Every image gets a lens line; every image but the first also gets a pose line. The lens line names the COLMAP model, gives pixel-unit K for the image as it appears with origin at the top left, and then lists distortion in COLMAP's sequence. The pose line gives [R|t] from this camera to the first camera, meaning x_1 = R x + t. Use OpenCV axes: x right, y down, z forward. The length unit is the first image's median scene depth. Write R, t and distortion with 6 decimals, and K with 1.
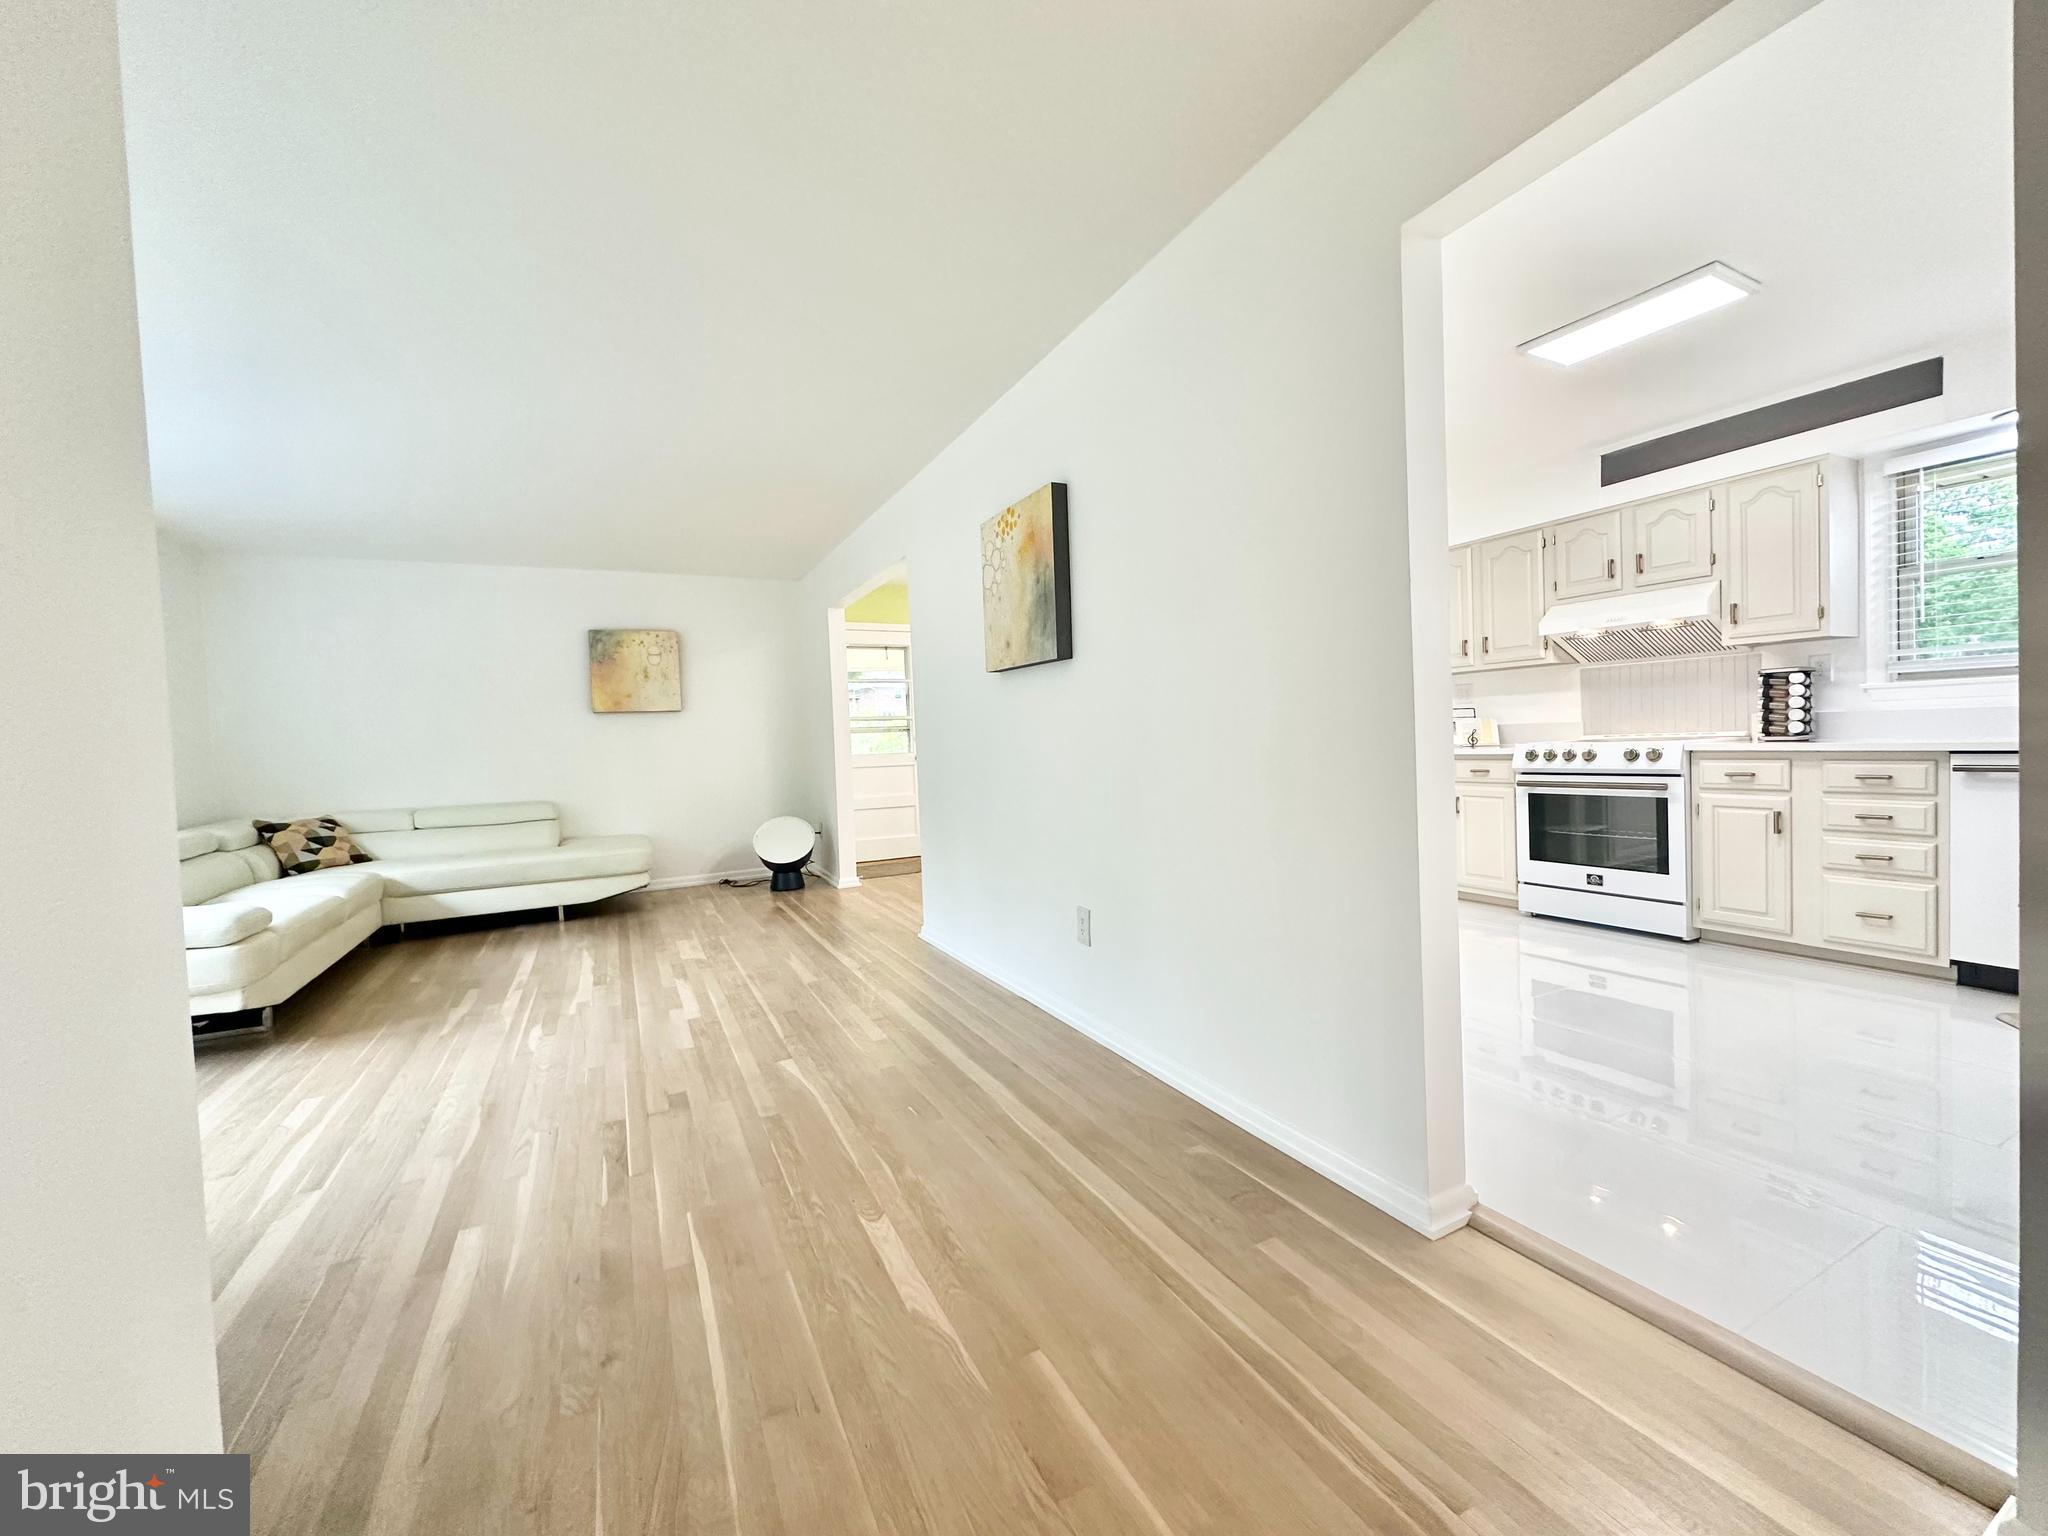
lens RADIAL K [[816.1, 0, 1021.9], [0, 816.1, 766.4], [0, 0, 1]] dist [-0.003847, 0.000592]
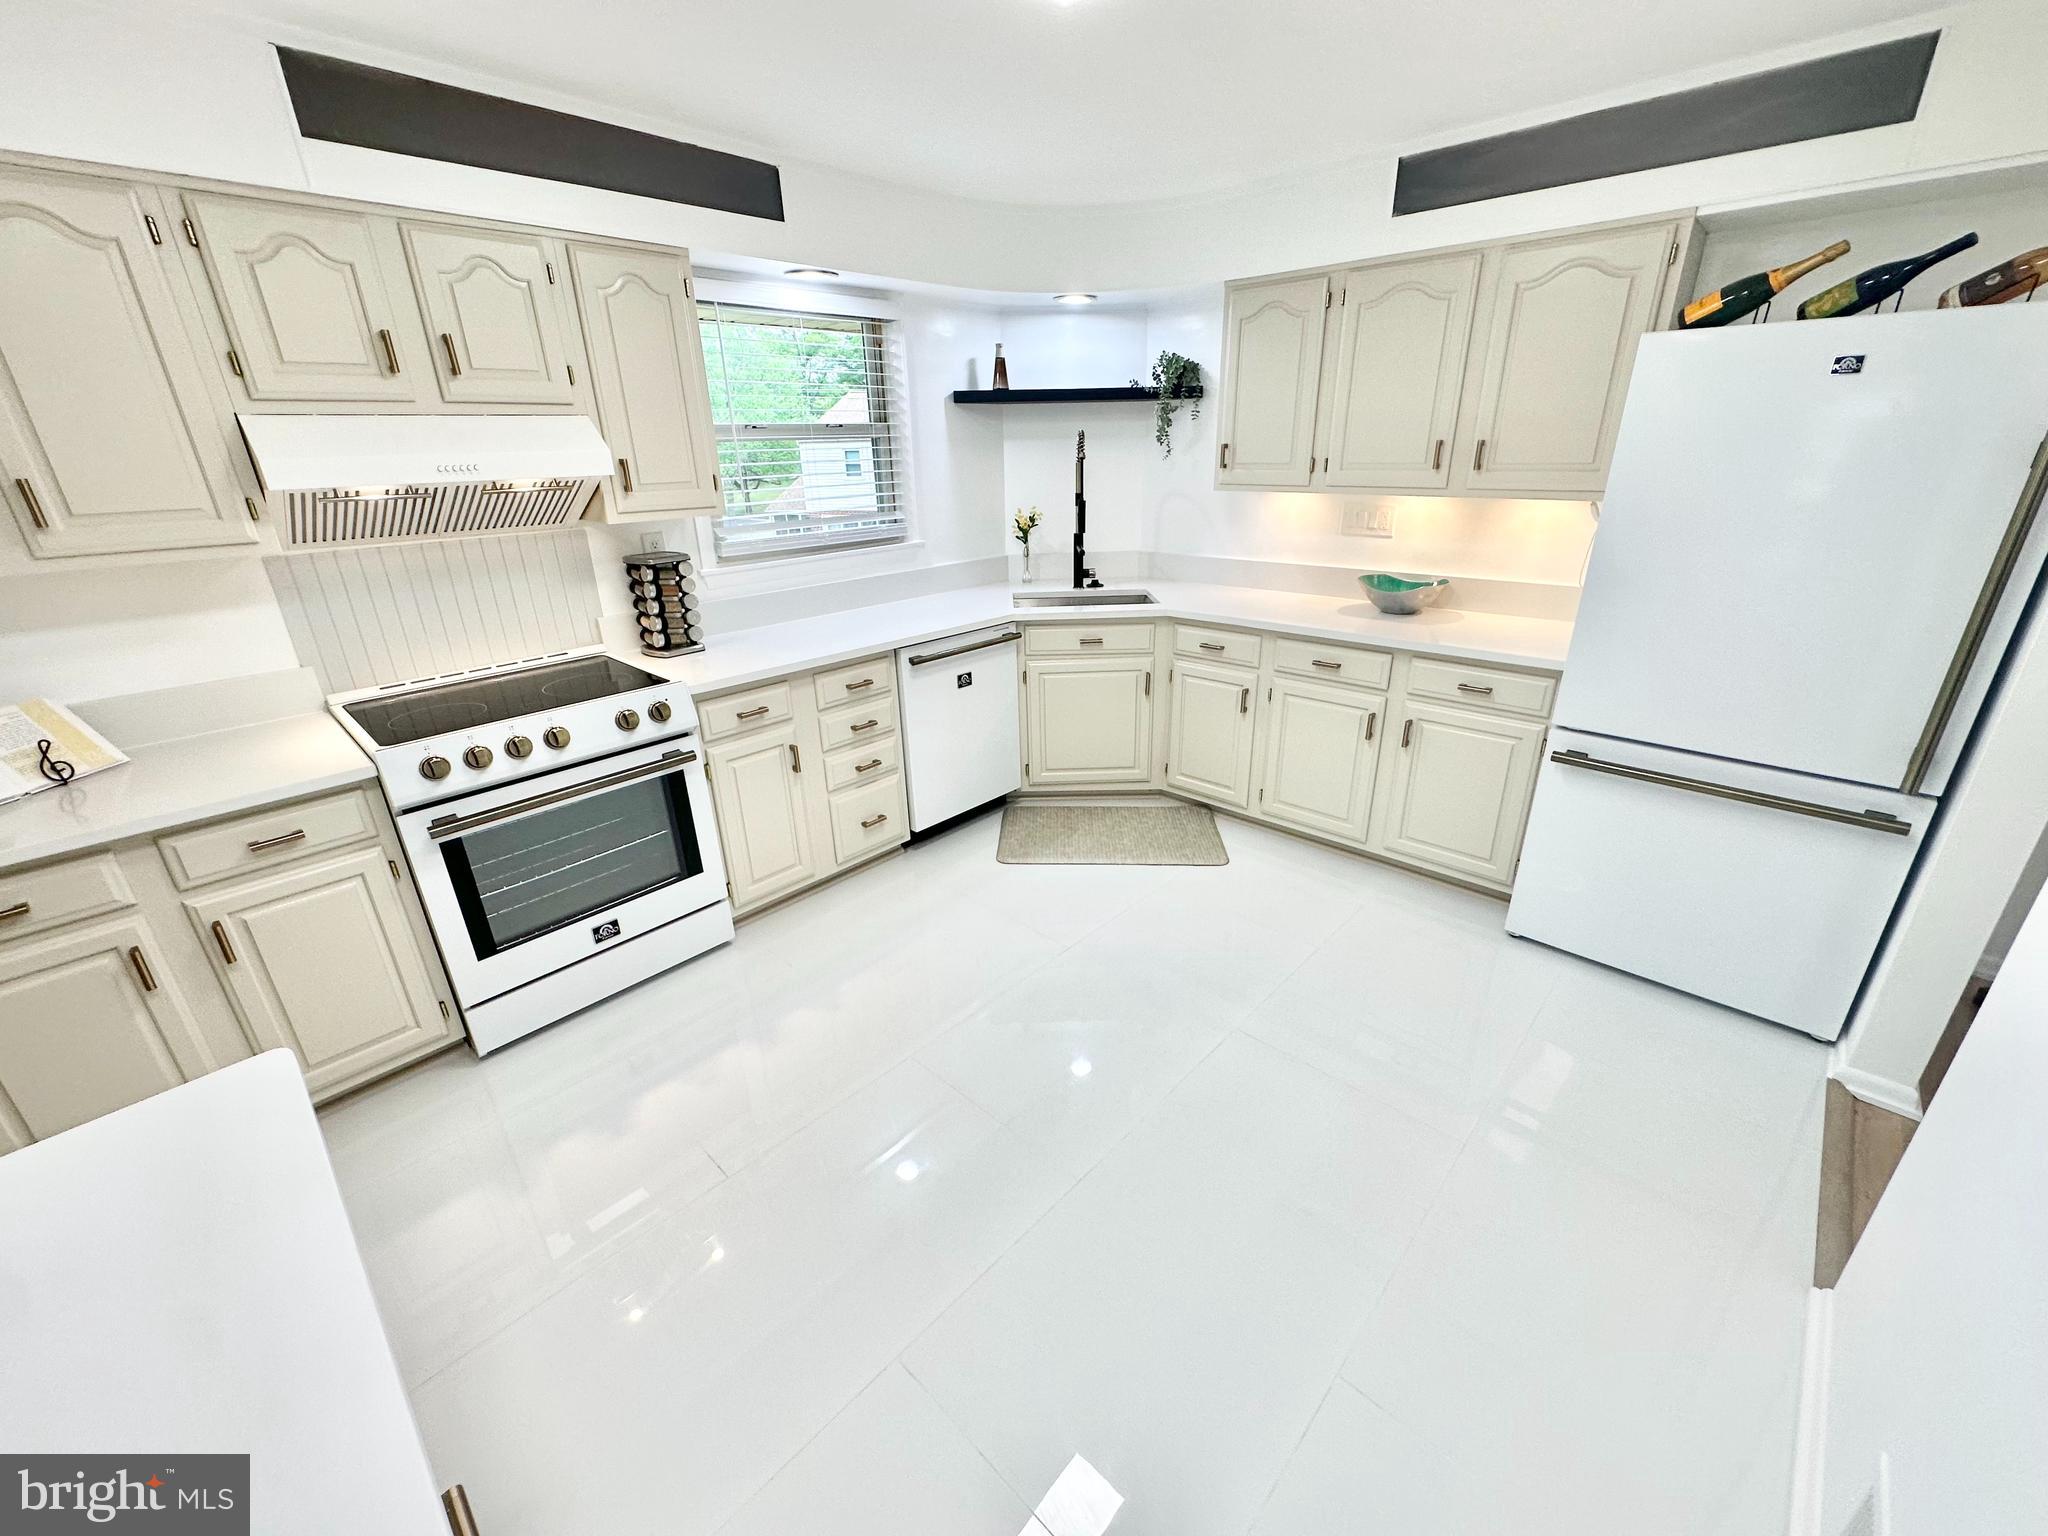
lens RADIAL K [[816.1, 0, 1022.9], [0, 816.1, 766.1], [0, 0, 1]] dist [-0.003847, 0.000592]
pose [[-0.332694, -0.309003, 0.890972, 0.112846], [0.066588, 0.934737, 0.349045, -0.178130], [-0.940681, 0.175453, -0.290406, 0.940757]]
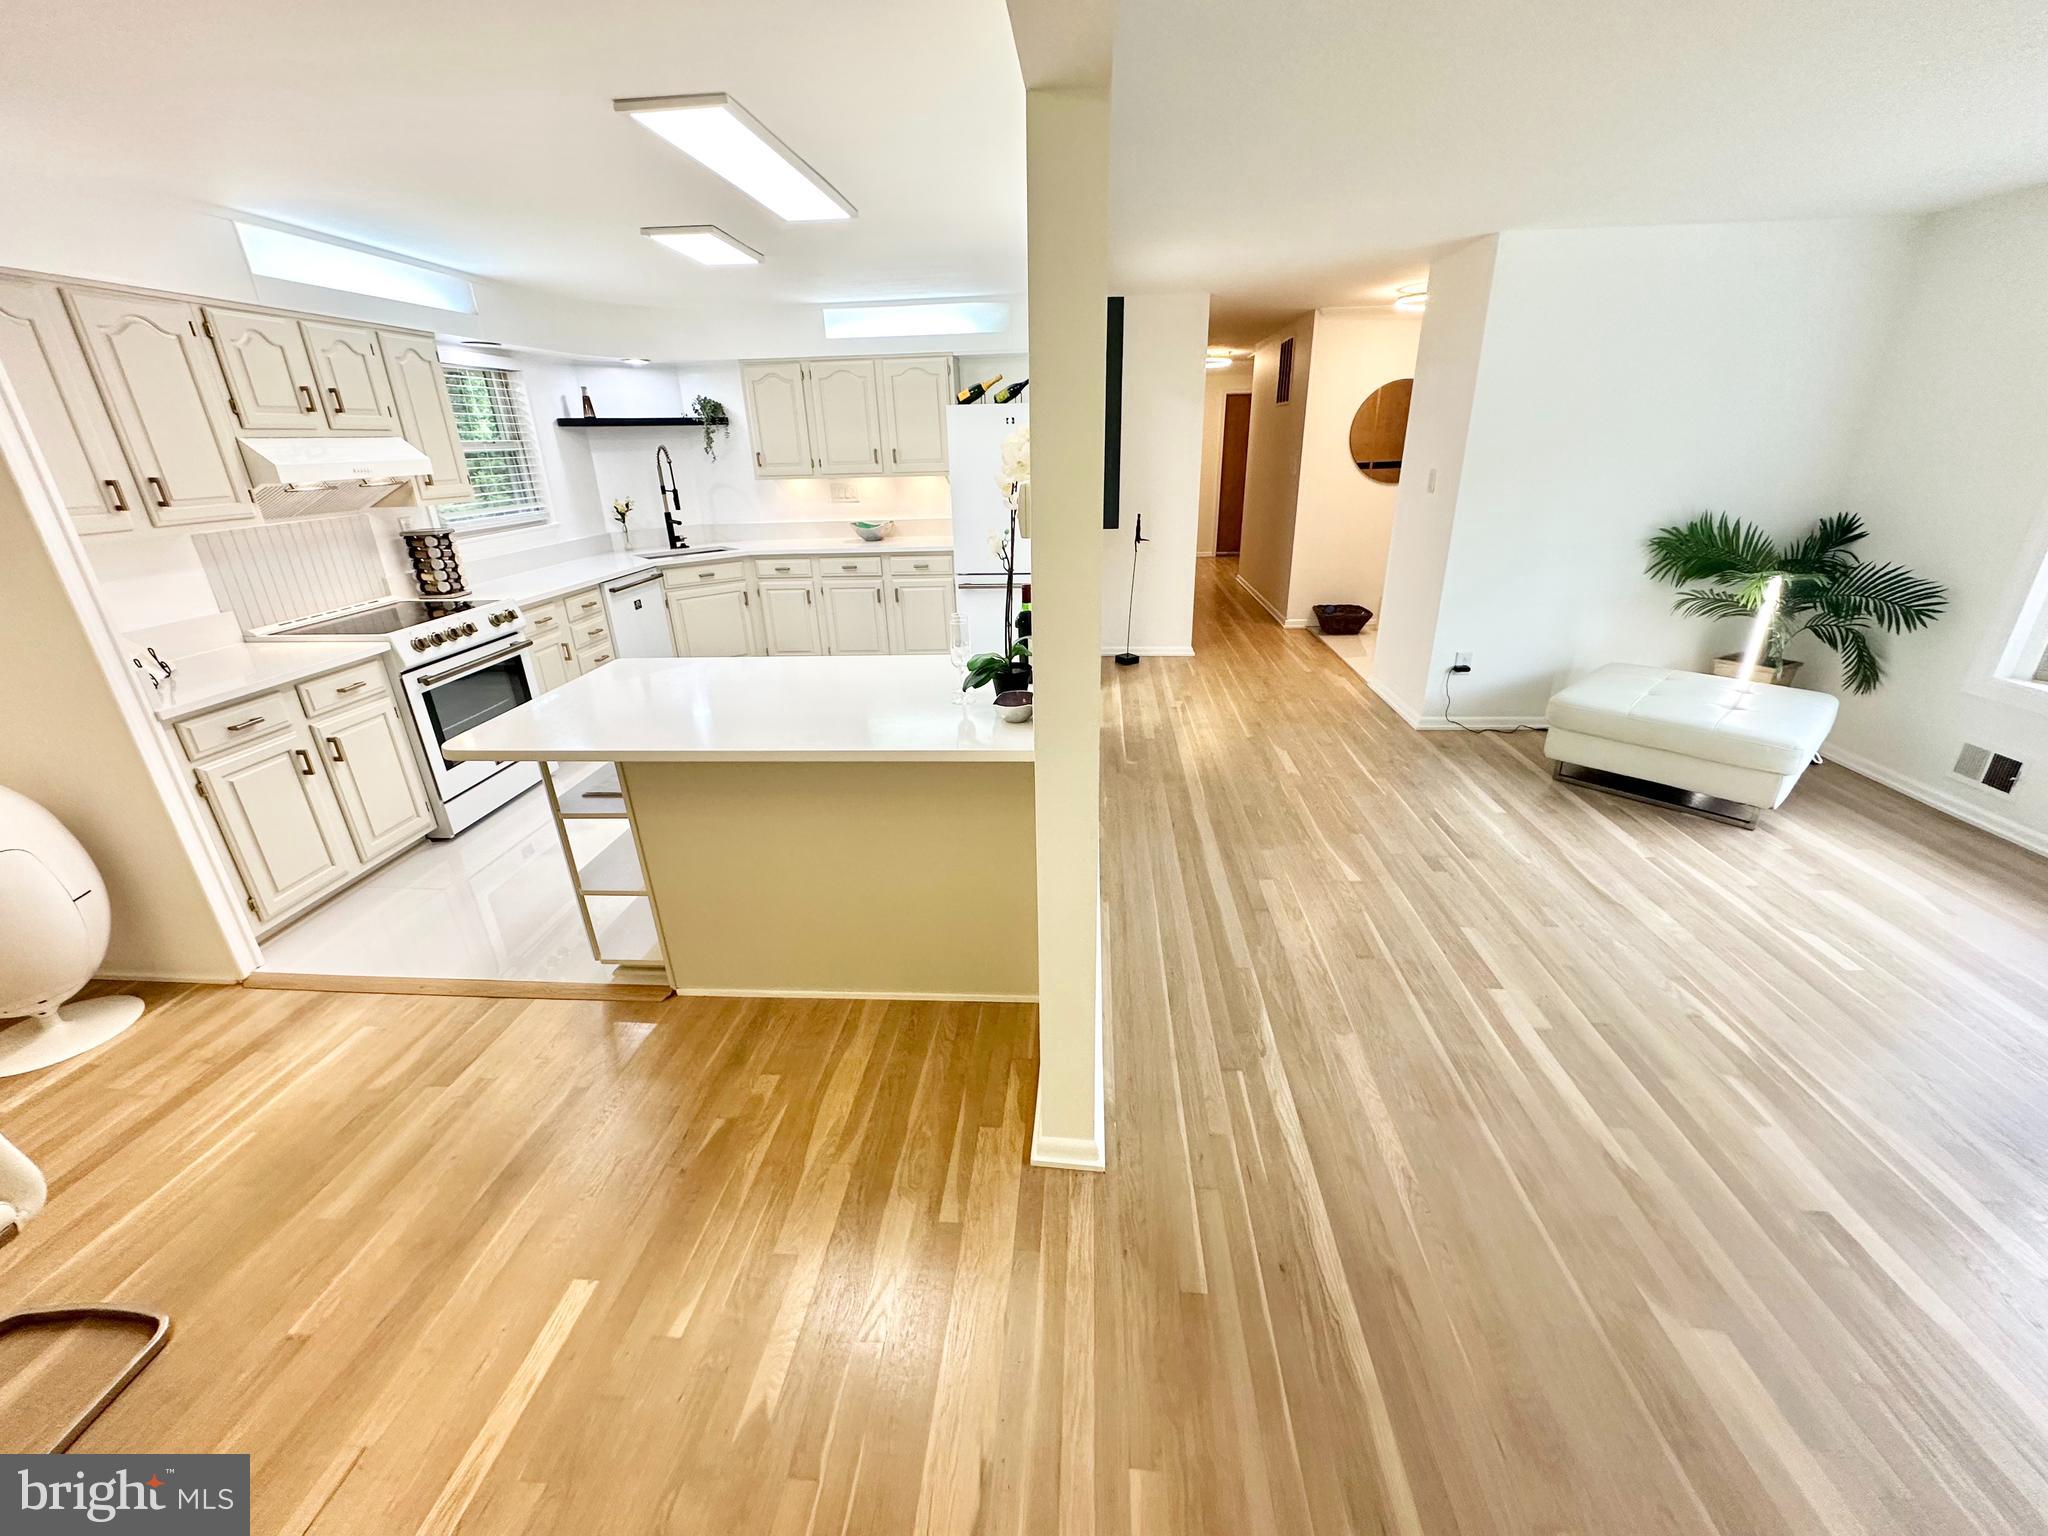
lens RADIAL K [[816.1, 0, 1023.4], [0, 816.1, 766.2], [0, 0, 1]] dist [-0.003847, 0.000592]
pose [[-0.851884, -0.142063, 0.504095, -0.337033], [0.073607, 0.920479, 0.383797, -0.189998], [-0.518532, 0.364055, -0.773685, 1.554096]]
